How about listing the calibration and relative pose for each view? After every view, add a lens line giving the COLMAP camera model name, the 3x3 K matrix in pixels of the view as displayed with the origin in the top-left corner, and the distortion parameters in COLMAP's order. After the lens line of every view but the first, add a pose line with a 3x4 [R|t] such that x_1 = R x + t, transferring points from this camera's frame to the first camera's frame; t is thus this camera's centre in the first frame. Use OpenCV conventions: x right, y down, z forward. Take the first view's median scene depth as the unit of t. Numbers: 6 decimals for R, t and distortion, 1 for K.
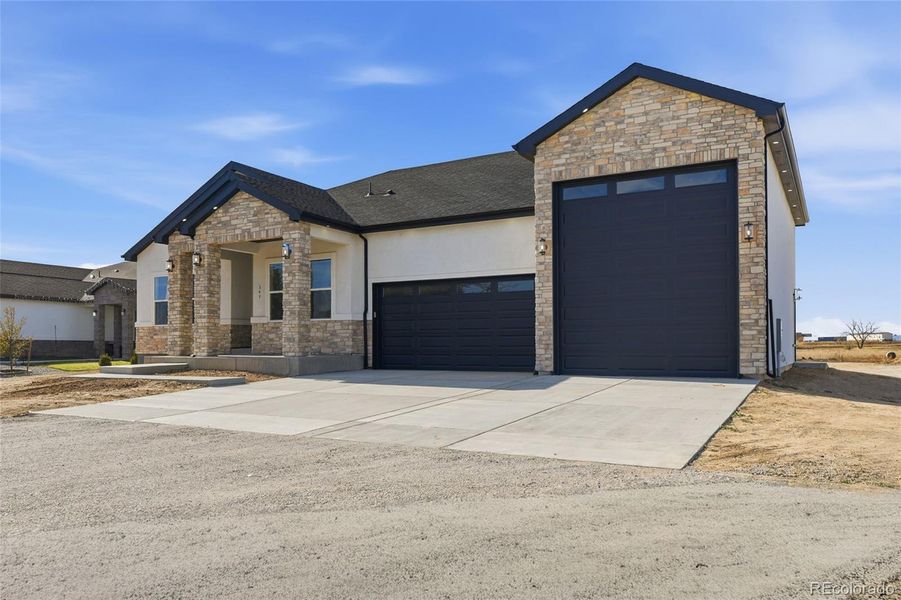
lens RADIAL K [[672.5, 0, 475.1], [0, 672.5, 337.4], [0, 0, 1]] dist [0.004982, -0.000338]
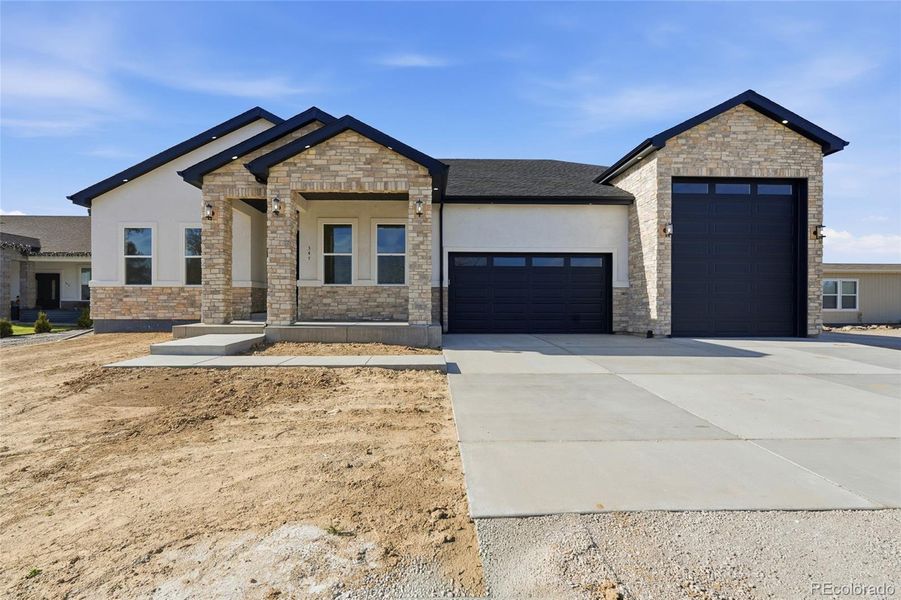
lens RADIAL K [[381.0, 0, 454.1], [0, 381.0, 309.0], [0, 0, 1]] dist [-0.001035, 0.000151]
pose [[0.869520, -0.000255, 0.493898, -0.478338], [-0.011818, 0.999703, 0.021322, -0.004783], [-0.493757, -0.024377, 0.869258, 0.516855]]
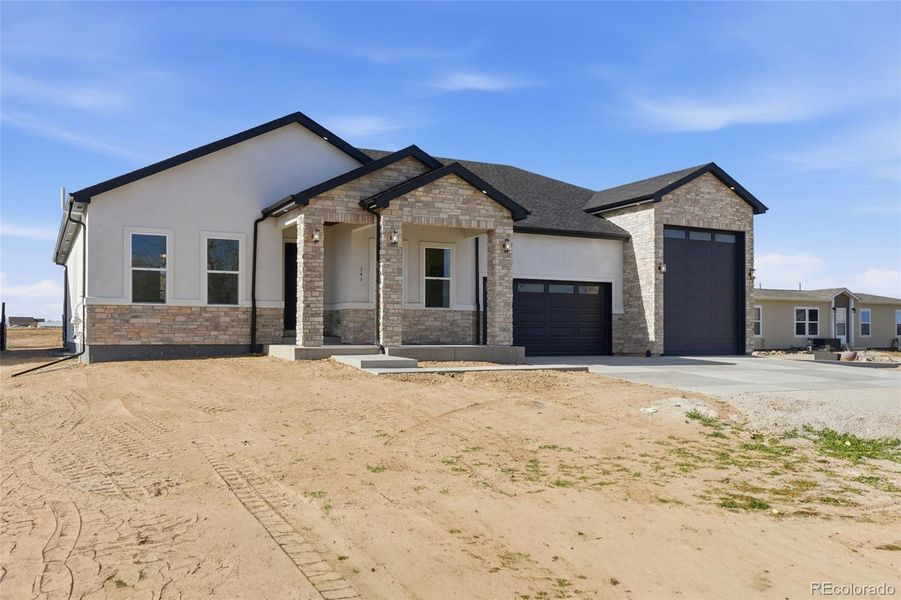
lens RADIAL K [[672.5, 0, 475.1], [0, 672.5, 337.4], [0, 0, 1]] dist [0.004982, -0.000338]
pose [[0.581359, 0.000294, 0.813647, -1.133915], [-0.016739, 0.999793, 0.011598, 0.004106], [-0.813475, -0.020362, 0.581243, 0.413784]]
